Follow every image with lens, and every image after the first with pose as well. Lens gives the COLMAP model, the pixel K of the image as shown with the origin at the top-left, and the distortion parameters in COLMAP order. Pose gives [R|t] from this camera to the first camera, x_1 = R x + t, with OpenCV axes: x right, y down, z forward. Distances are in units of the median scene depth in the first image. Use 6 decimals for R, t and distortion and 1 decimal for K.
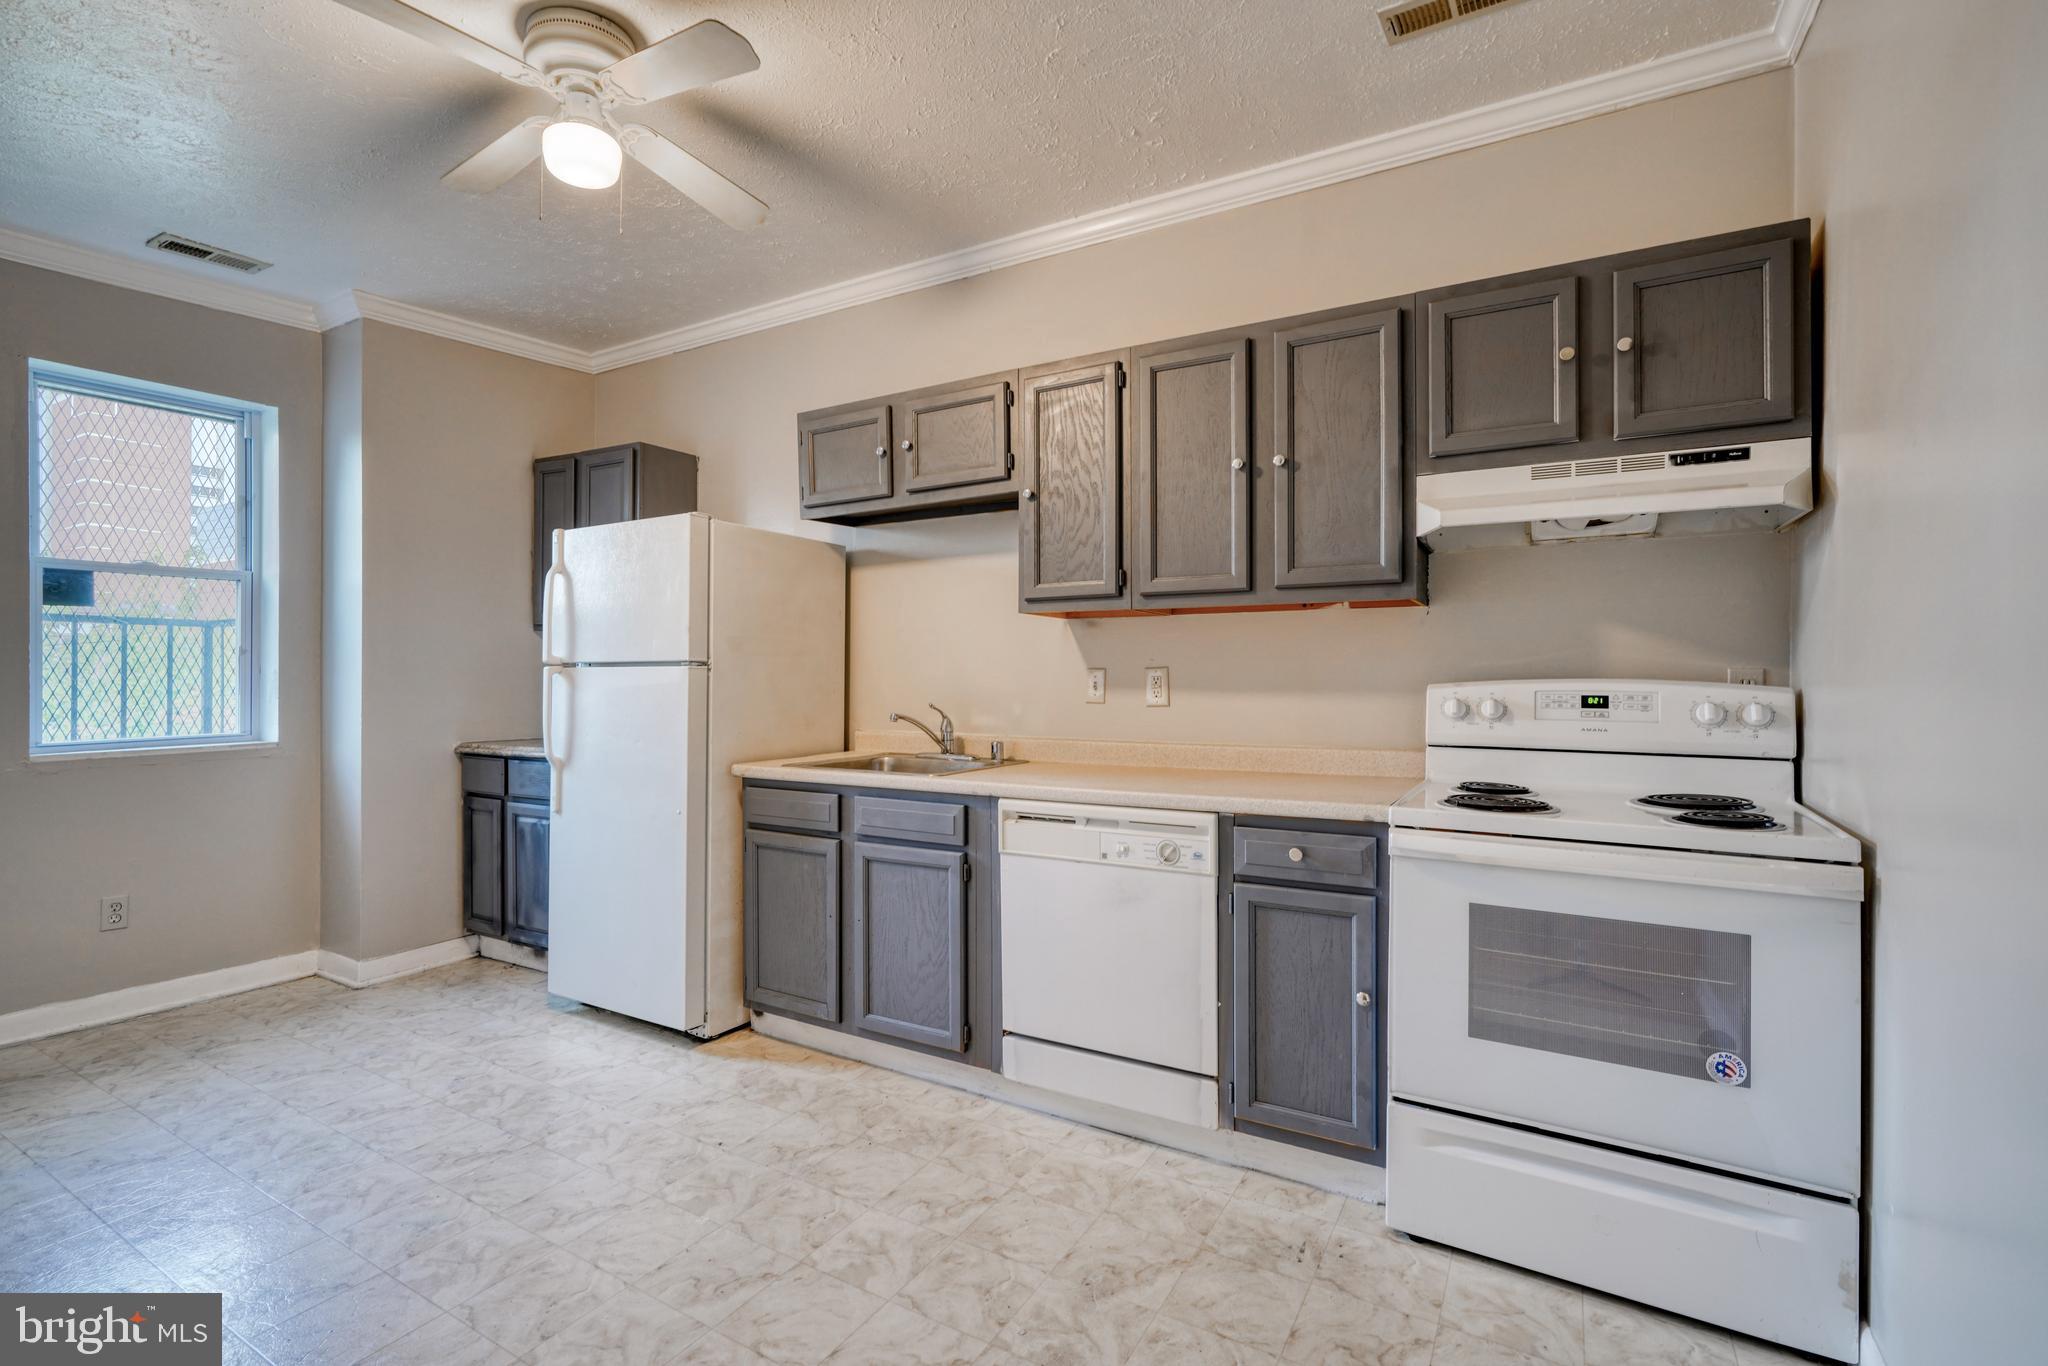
lens RADIAL K [[930.6, 0, 1014.3], [0, 930.6, 671.5], [0, 0, 1]] dist [-0.014451, 0.006191]
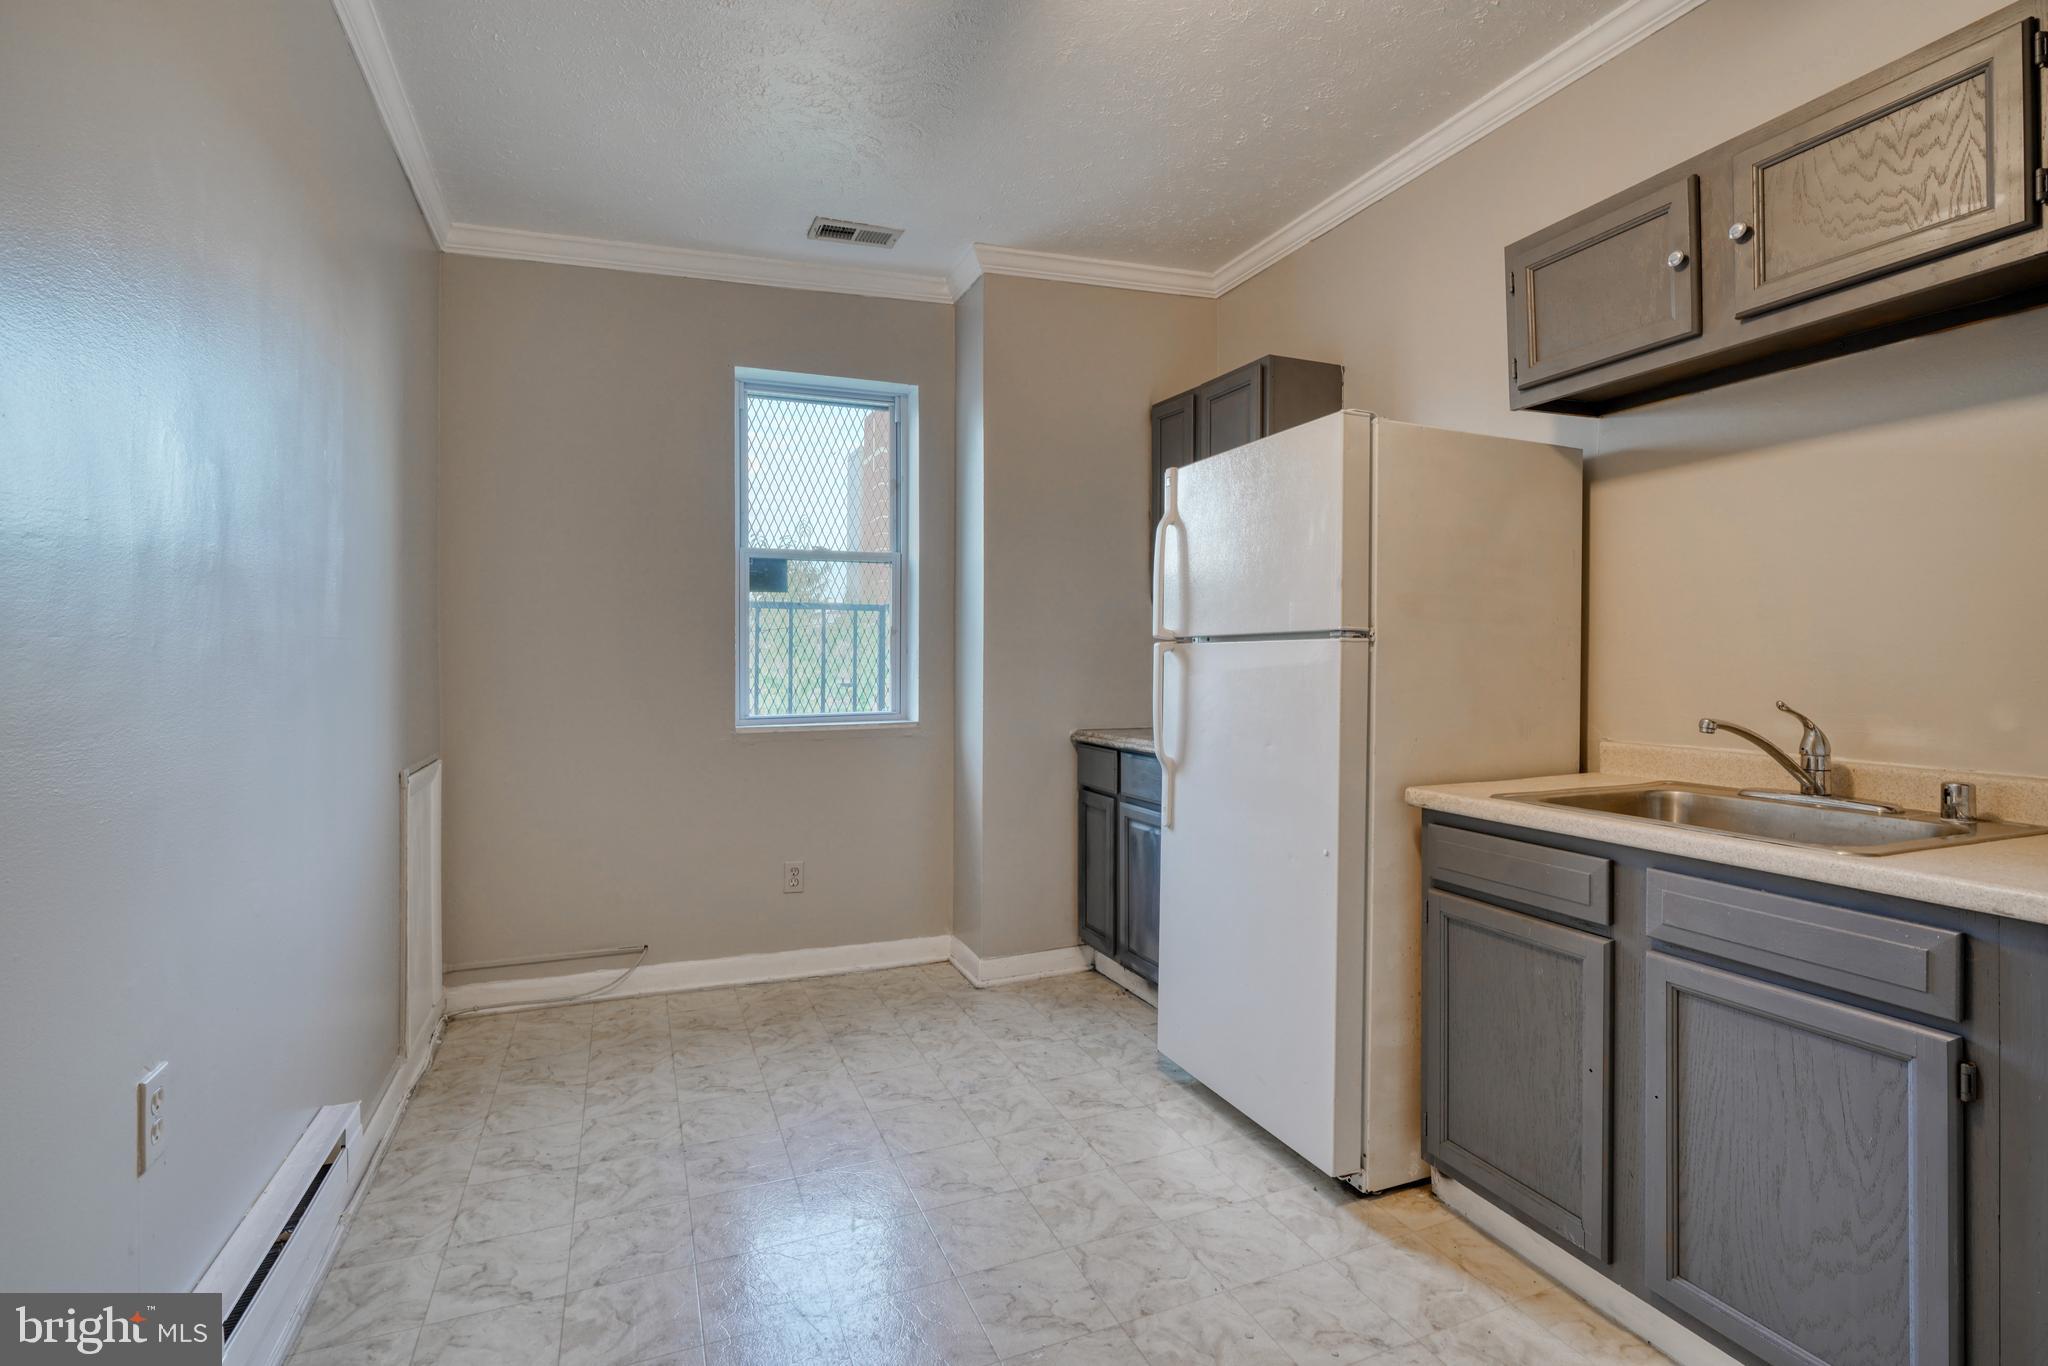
lens RADIAL K [[930.6, 0, 1014.3], [0, 930.6, 671.5], [0, 0, 1]] dist [-0.014451, 0.006191]
pose [[0.797529, 0.008287, -0.603223, -0.123319], [0.002593, 0.999849, 0.017165, 0.005917], [0.603275, -0.015254, 0.797387, 0.296144]]
